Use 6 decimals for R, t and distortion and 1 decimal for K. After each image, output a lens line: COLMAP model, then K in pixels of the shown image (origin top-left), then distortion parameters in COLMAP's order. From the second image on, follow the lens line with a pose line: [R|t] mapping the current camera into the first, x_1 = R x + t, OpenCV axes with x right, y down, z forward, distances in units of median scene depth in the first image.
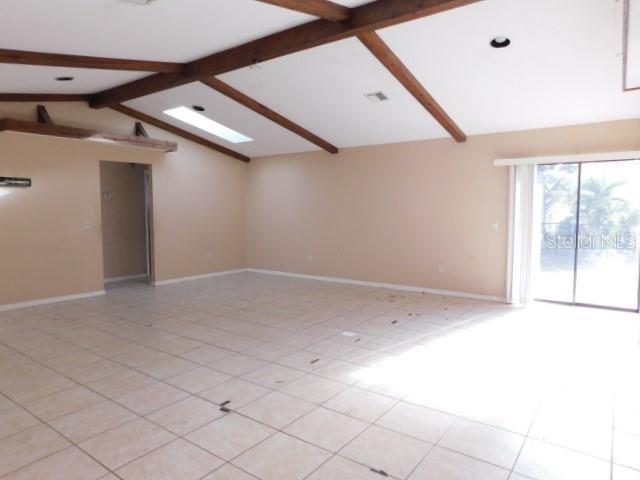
lens RADIAL K [[437.7, 0, 318.6], [0, 437.7, 262.8], [0, 0, 1]] dist [-0.082614, 0.083692]
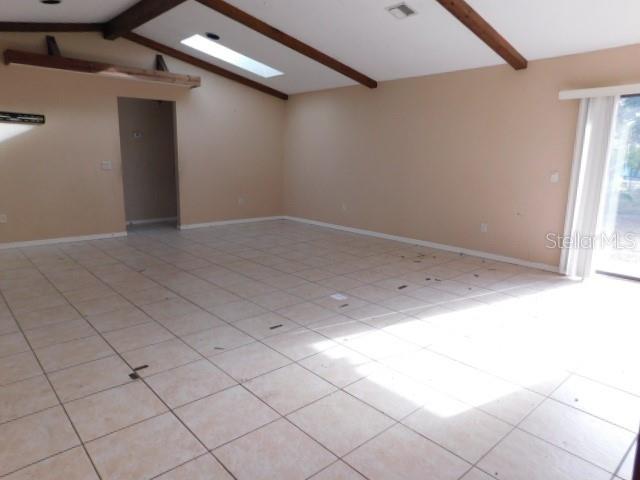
lens RADIAL K [[437.7, 0, 318.6], [0, 437.7, 262.8], [0, 0, 1]] dist [-0.082614, 0.083692]
pose [[0.977953, 0.067576, -0.197587, 0.150664], [-0.043766, 0.991505, 0.122484, -0.007023], [0.204185, -0.111136, 0.972603, 0.118723]]
